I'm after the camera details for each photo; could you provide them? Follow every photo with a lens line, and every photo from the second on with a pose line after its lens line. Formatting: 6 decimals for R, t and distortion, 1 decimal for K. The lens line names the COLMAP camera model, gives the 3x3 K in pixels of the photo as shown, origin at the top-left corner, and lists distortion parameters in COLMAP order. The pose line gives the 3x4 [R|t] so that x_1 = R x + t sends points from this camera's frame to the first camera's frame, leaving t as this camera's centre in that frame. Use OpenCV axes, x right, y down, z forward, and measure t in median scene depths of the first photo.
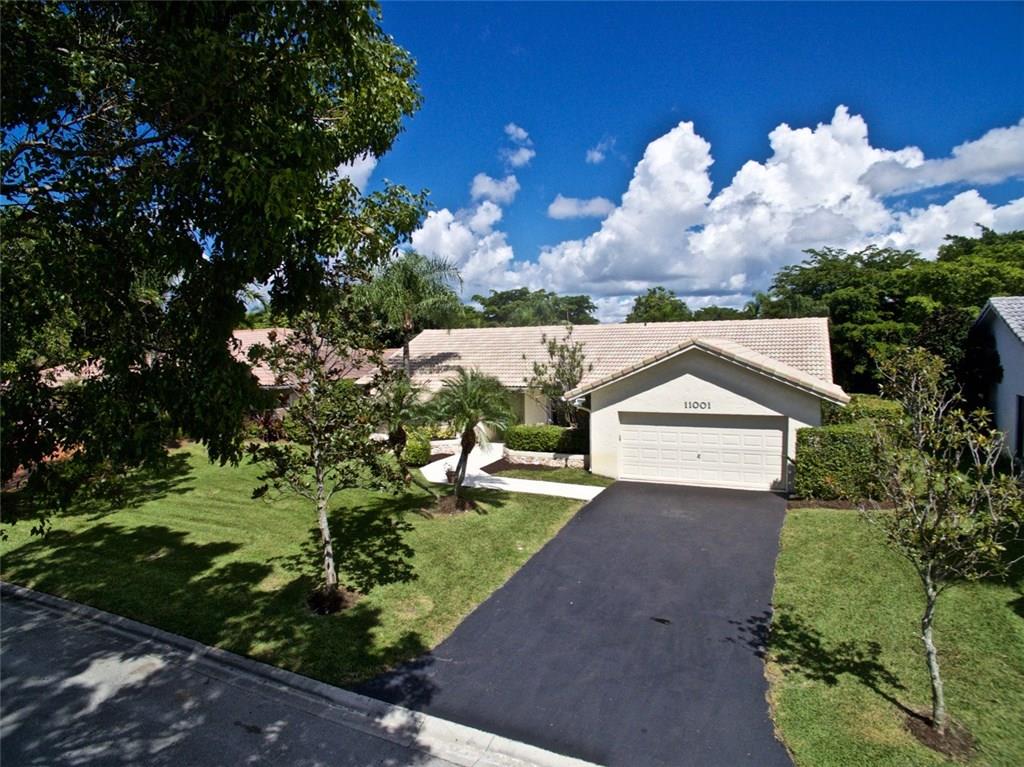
lens RADIAL K [[580.2, 0, 519.6], [0, 580.2, 380.3], [0, 0, 1]] dist [-0.074461, 0.049816]
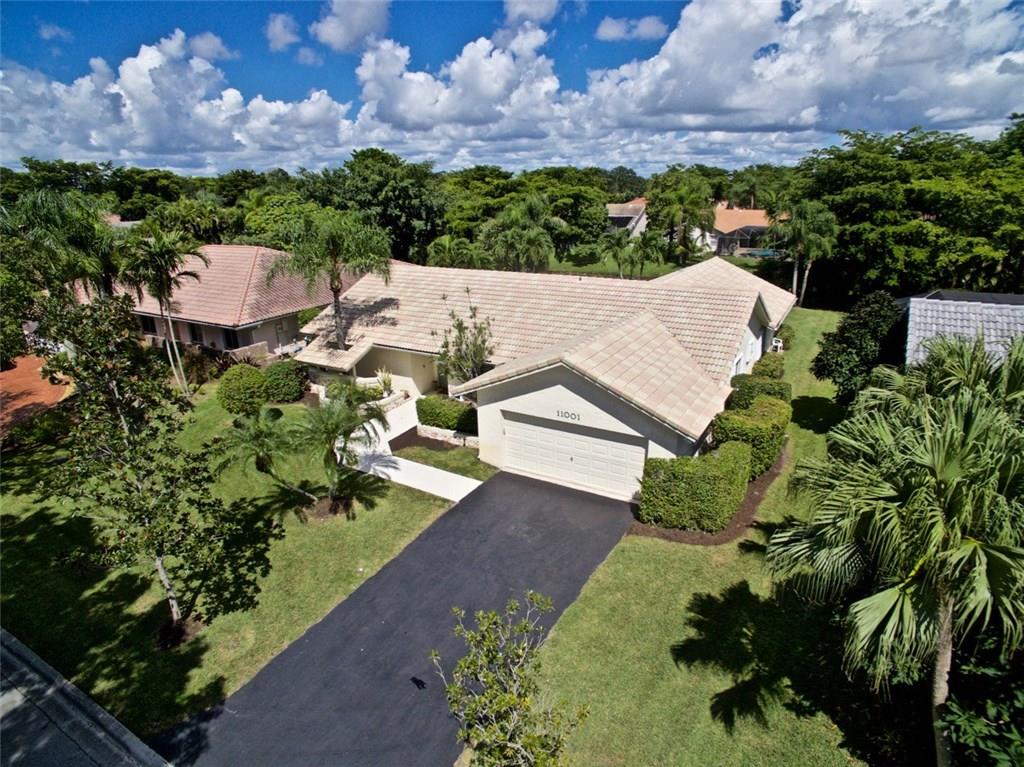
lens RADIAL K [[593.5, 0, 516.1], [0, 593.5, 376.5], [0, 0, 1]] dist [-0.126113, 0.104418]
pose [[0.995743, 0.025952, -0.088439, 0.426675], [-0.002022, 0.965461, 0.260539, -0.405658], [0.092146, -0.259251, 0.961404, 0.015902]]
